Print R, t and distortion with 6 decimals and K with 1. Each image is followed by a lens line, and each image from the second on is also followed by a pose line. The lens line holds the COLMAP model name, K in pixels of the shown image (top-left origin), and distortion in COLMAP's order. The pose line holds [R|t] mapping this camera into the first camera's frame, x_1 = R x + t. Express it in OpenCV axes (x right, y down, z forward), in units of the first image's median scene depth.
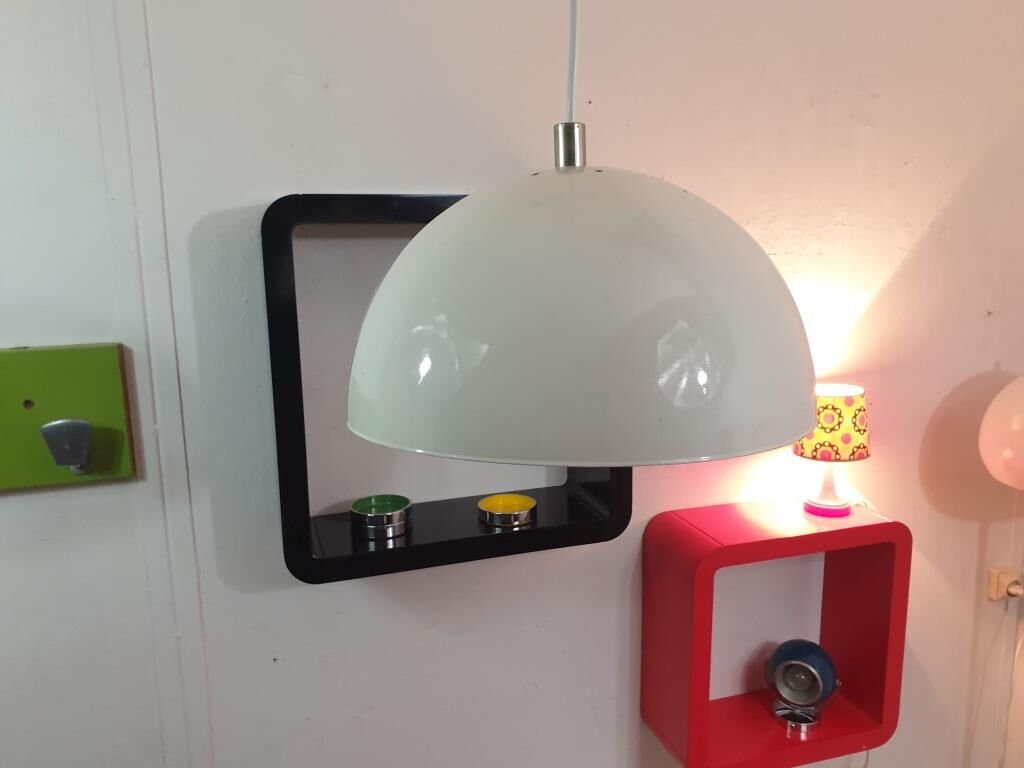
lens RADIAL K [[764.7, 0, 513.1], [0, 764.7, 377.3], [0, 0, 1]] dist [-0.002231, 0.003997]
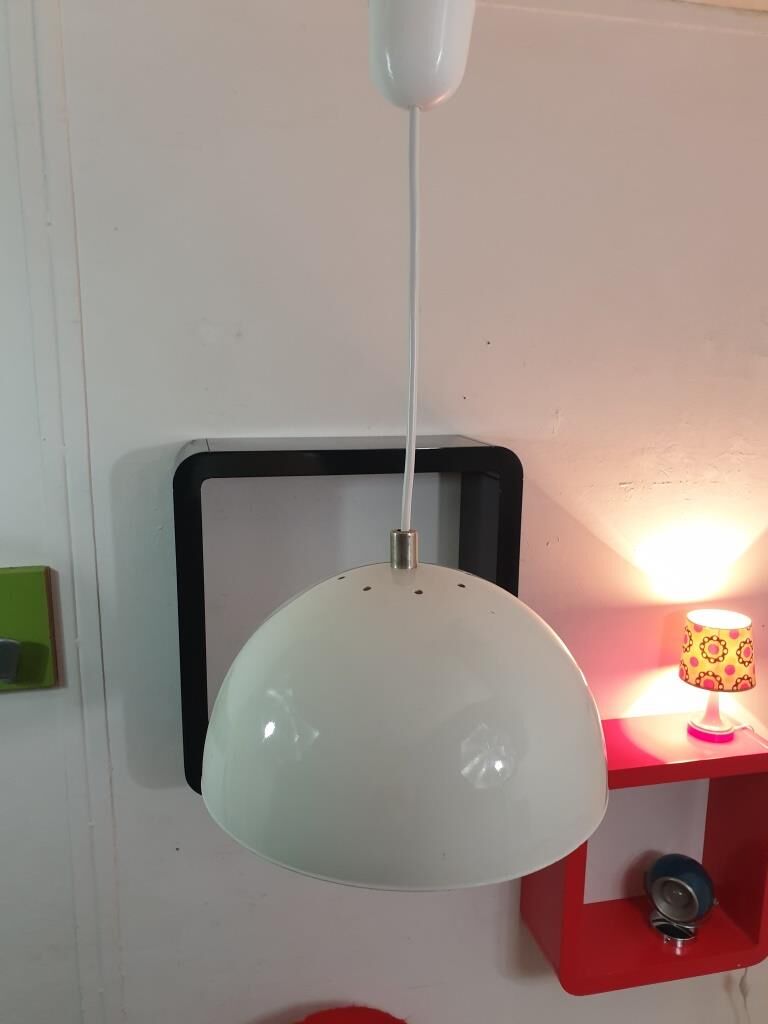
lens RADIAL K [[764.7, 0, 384.0], [0, 764.7, 512.0], [0, 0, 1]] dist [-0.002231, 0.003997]
pose [[0.996198, 0.037771, -0.078502, 0.046315], [-0.036974, 0.999249, 0.011578, -0.125642], [0.078881, -0.008632, 0.996847, -0.055501]]
